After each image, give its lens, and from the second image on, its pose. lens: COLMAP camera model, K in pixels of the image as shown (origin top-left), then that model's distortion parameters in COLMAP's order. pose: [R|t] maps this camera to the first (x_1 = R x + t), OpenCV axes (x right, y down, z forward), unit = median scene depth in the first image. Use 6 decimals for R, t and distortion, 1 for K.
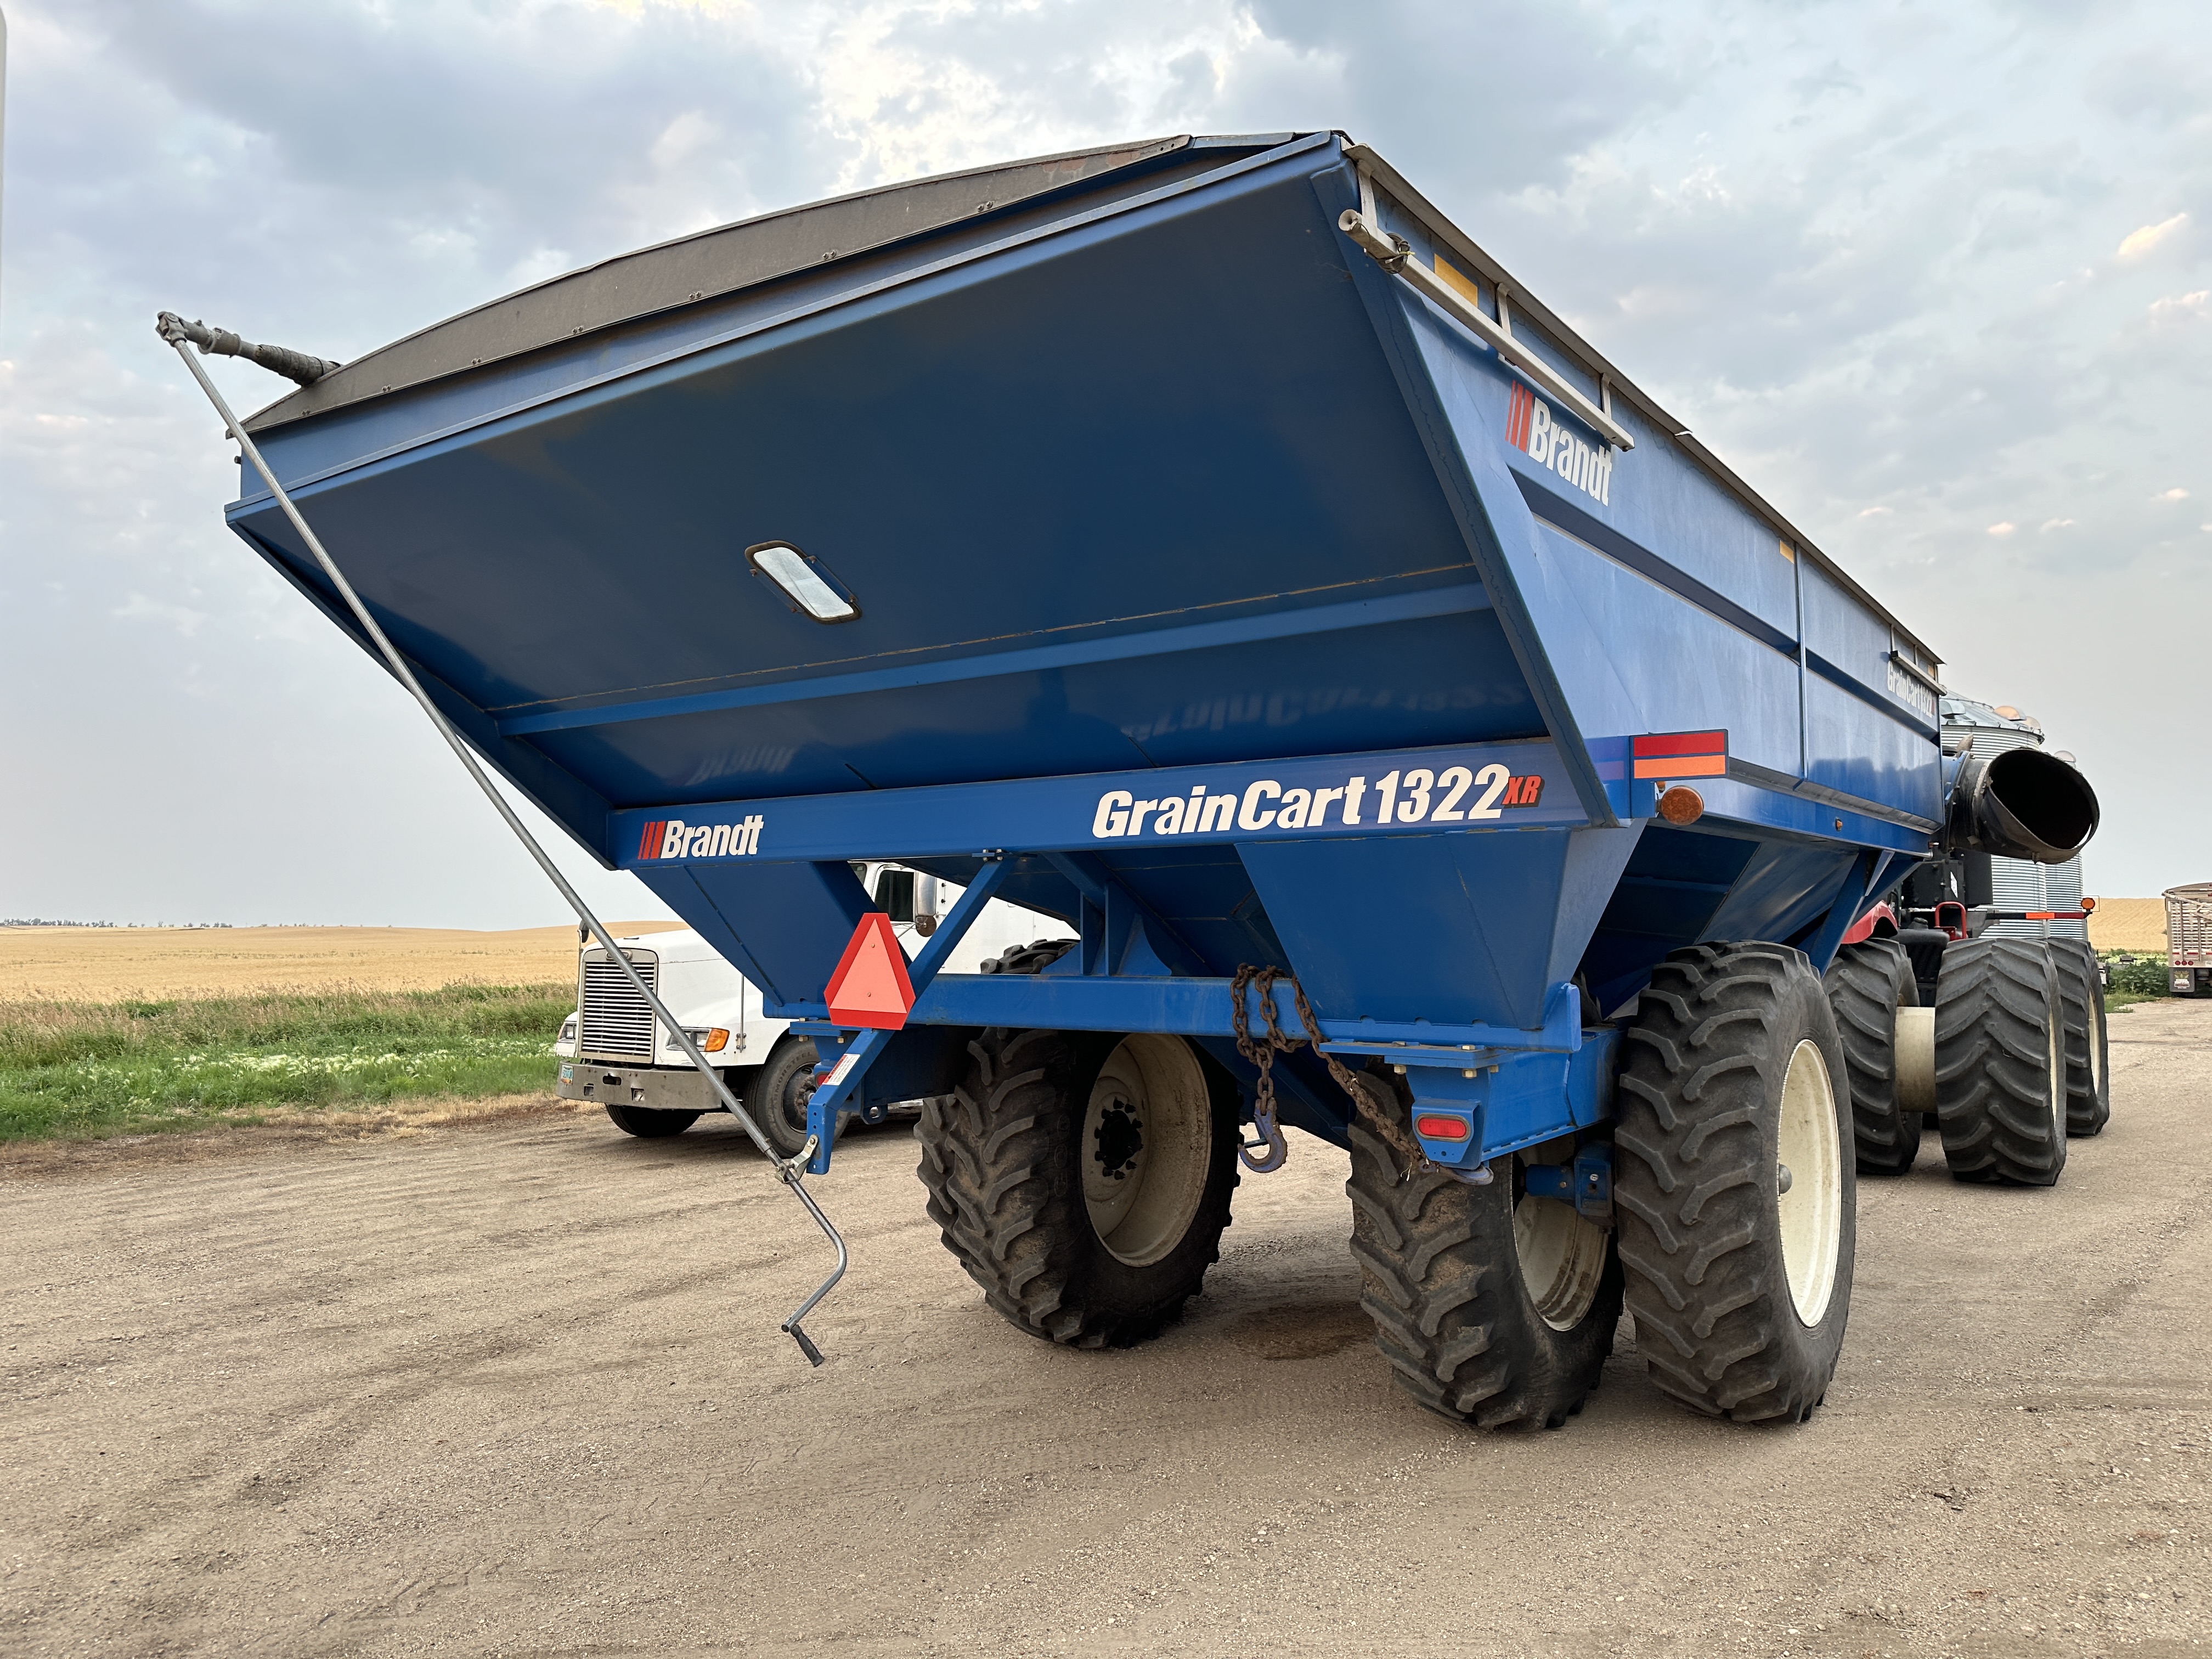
lens RADIAL K [[1546.3, 0, 1104.7], [0, 1546.3, 832.9], [0, 0, 1]] dist [0.080335, -0.107908]
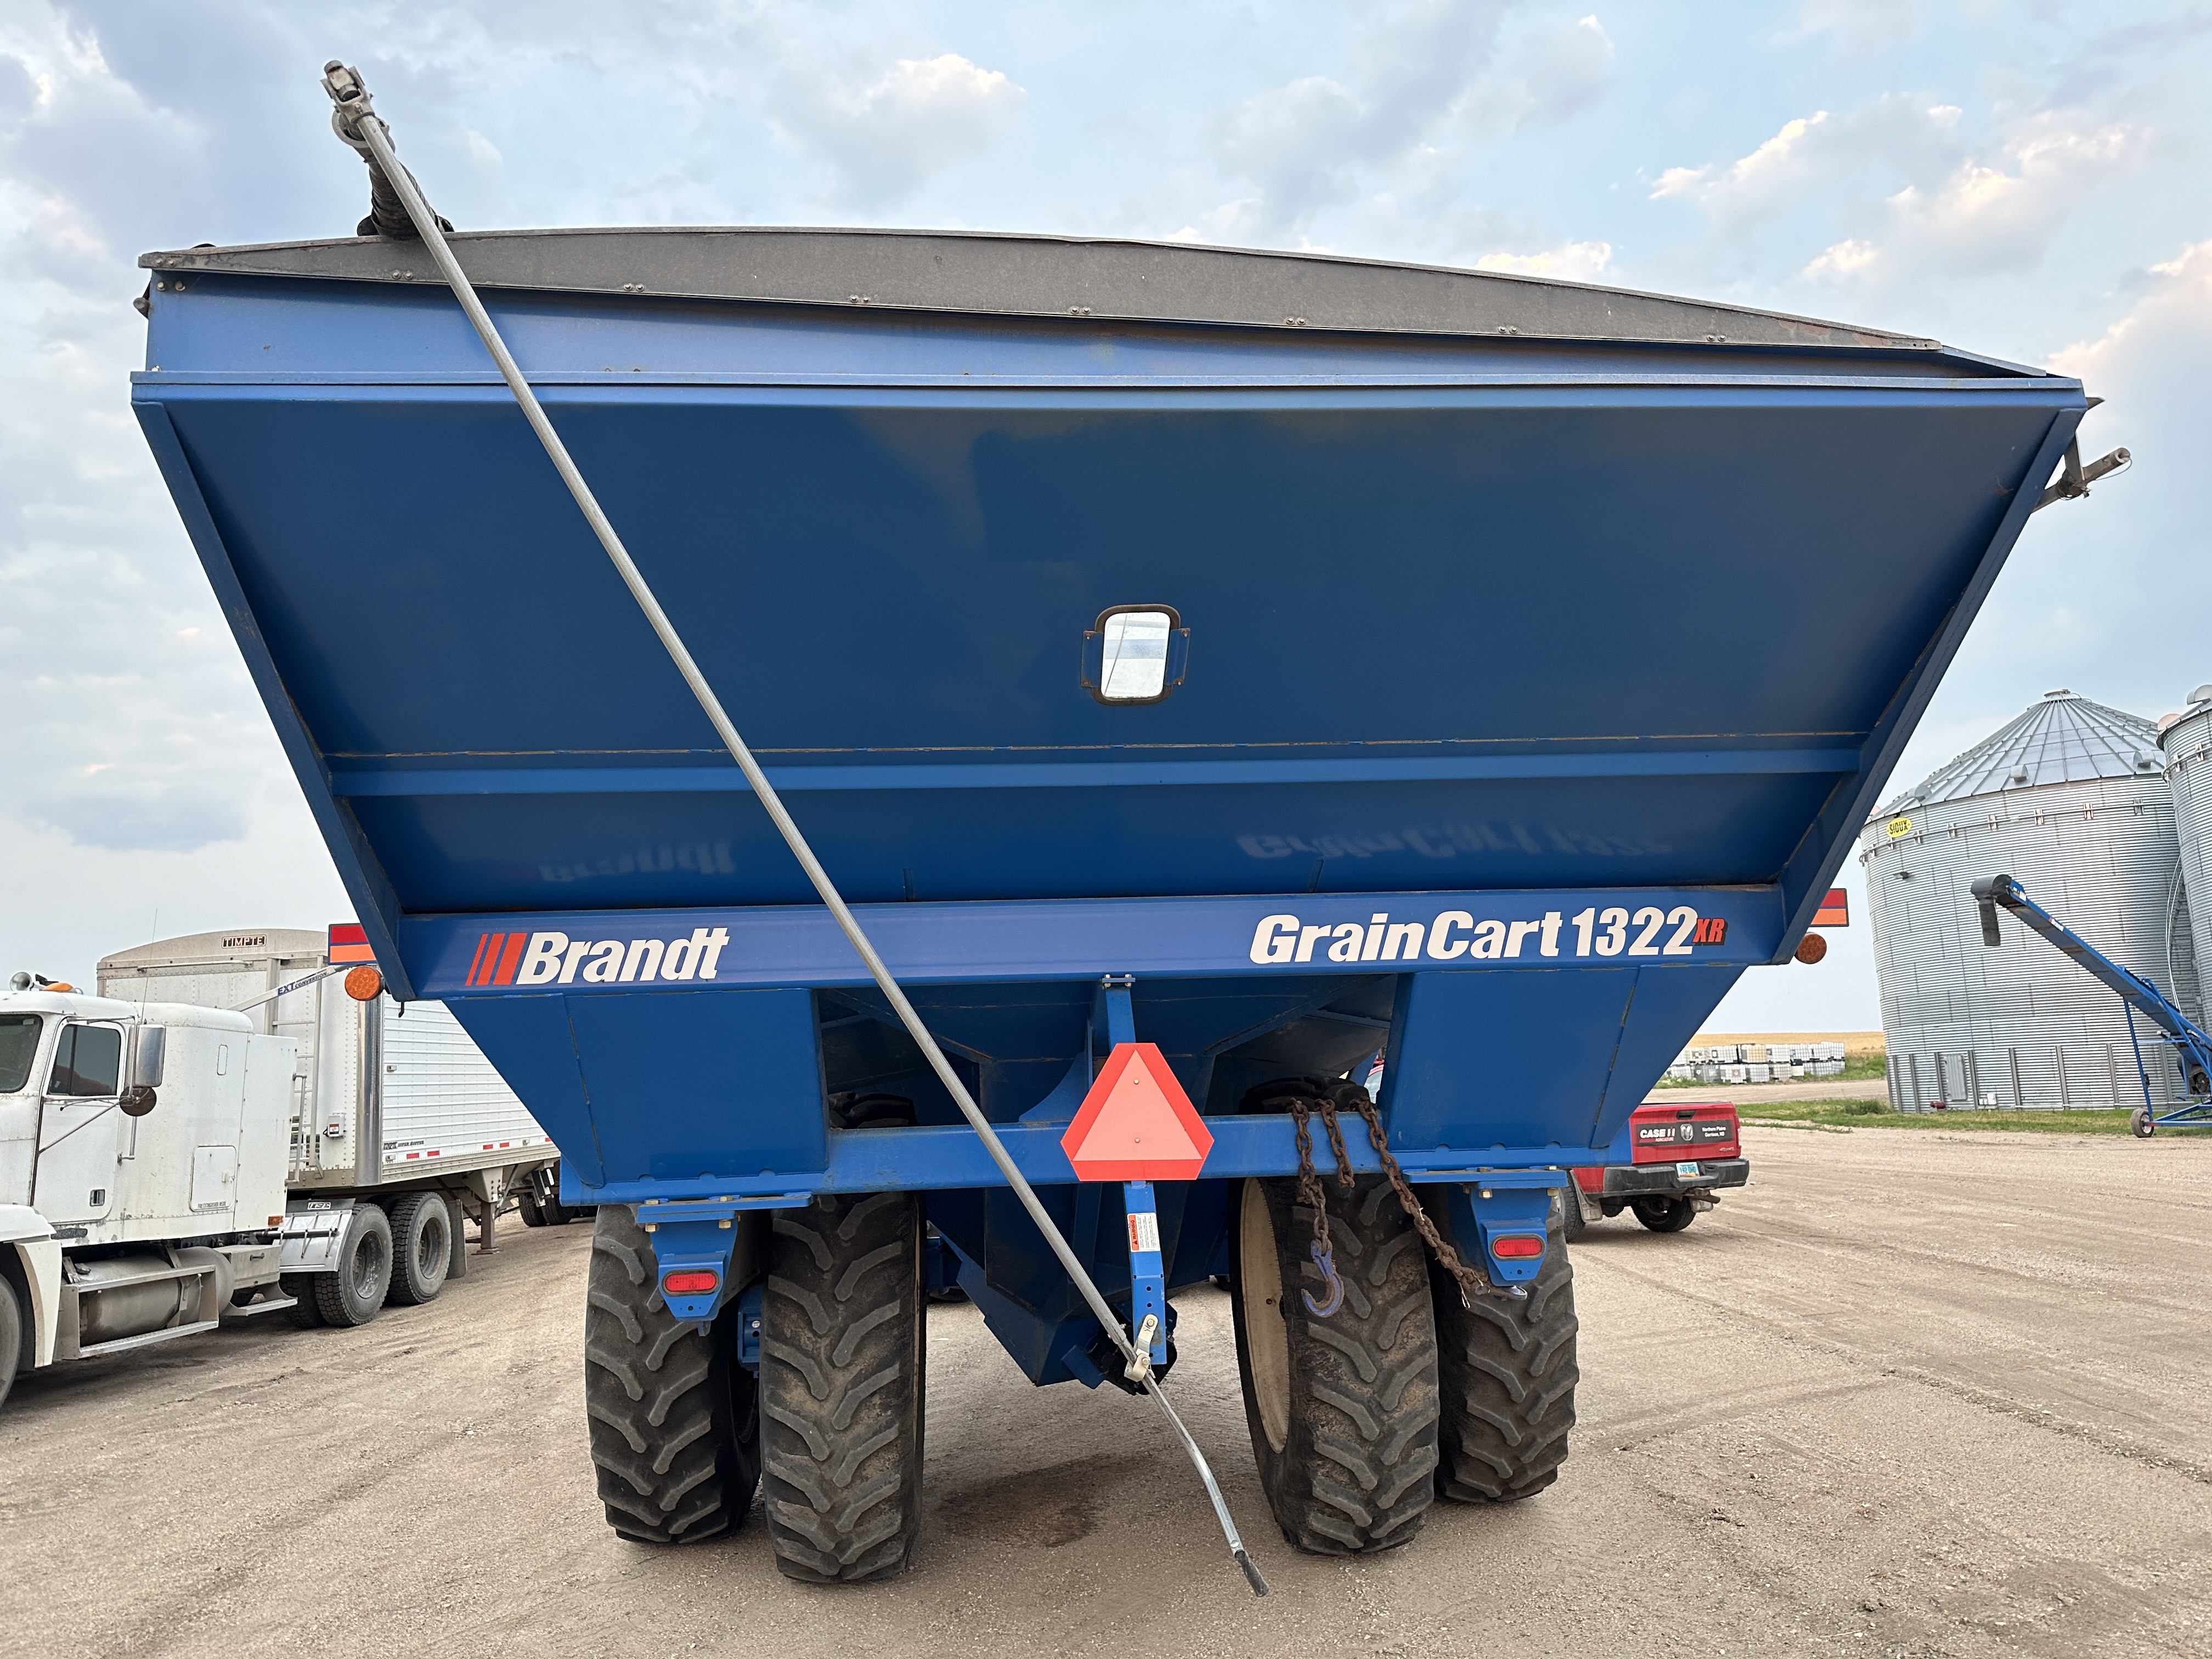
lens RADIAL K [[1531.4, 0, 1118.8], [0, 1531.4, 817.0], [0, 0, 1]] dist [0.118280, -0.141559]
pose [[0.762769, 0.091924, 0.640104, -0.674683], [-0.013056, 0.991833, -0.126876, 0.034212], [-0.646539, 0.088420, 0.757739, 0.332710]]
